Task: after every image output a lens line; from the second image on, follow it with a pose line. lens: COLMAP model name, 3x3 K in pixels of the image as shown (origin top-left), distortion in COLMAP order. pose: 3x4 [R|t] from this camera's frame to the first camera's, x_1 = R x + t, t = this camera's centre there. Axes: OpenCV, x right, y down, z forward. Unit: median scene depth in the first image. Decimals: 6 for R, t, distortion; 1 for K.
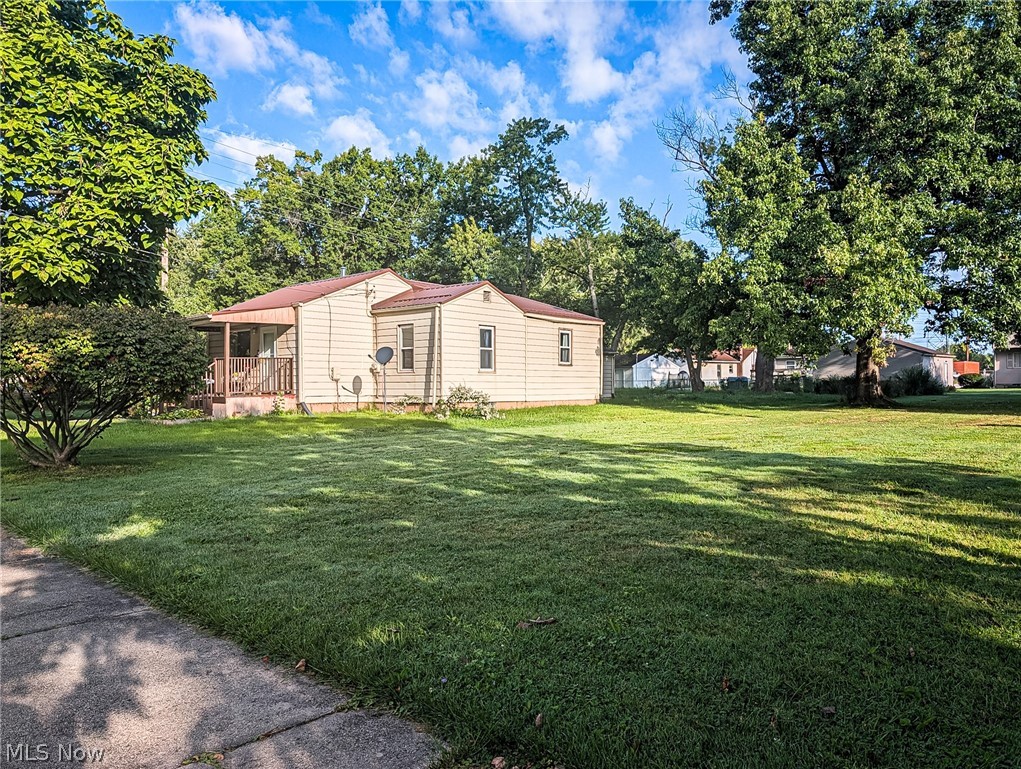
lens RADIAL K [[759.5, 0, 508.0], [0, 759.5, 387.3], [0, 0, 1]] dist [0.041874, -0.042663]
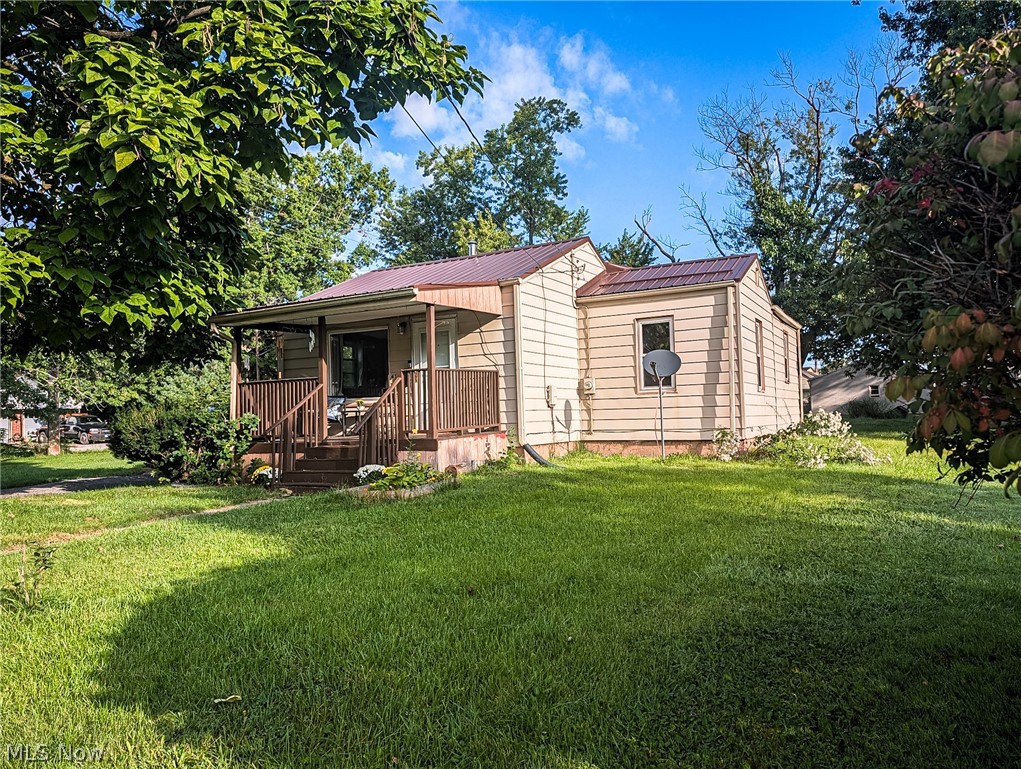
lens RADIAL K [[759.5, 0, 513.6], [0, 759.5, 390.8], [0, 0, 1]] dist [0.041874, -0.042663]
pose [[0.969592, -0.012822, 0.244391, -0.254579], [0.022601, 0.999050, -0.037251, -0.000125], [-0.243681, 0.041642, 0.968961, 0.257564]]
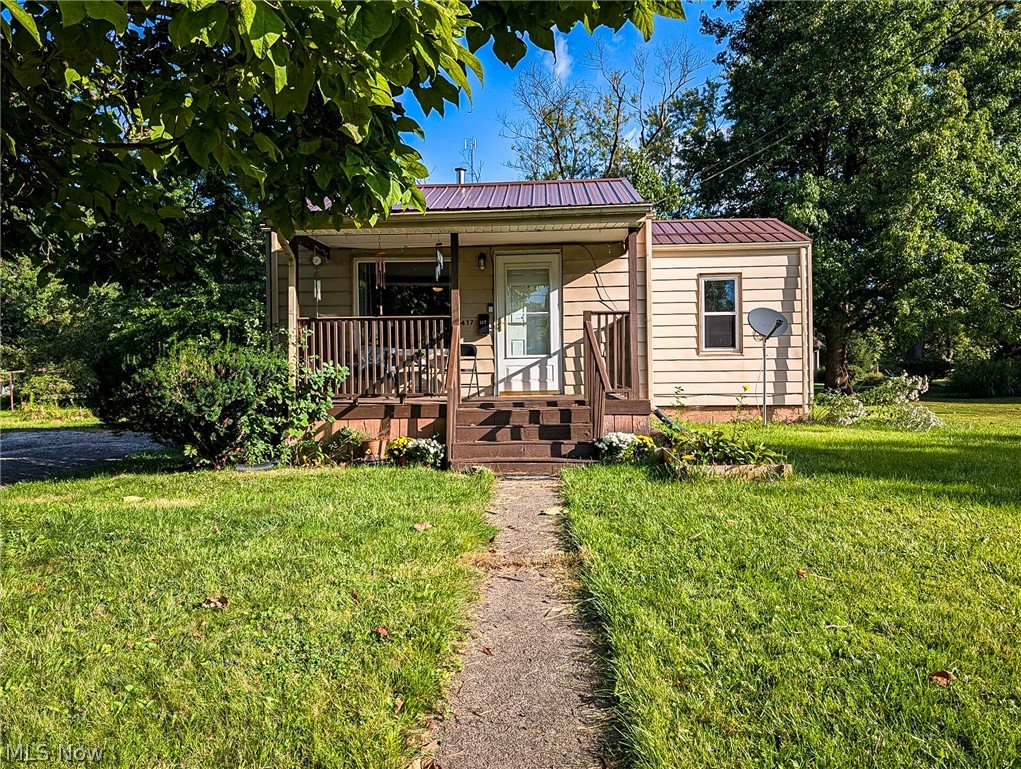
lens RADIAL K [[759.5, 0, 511.9], [0, 759.5, 382.1], [0, 0, 1]] dist [0.041874, -0.042663]
pose [[0.768706, -0.000123, 0.639603, -0.402798], [0.005740, 0.999961, -0.006706, 0.003023], [-0.639577, 0.008826, 0.768676, 0.404325]]
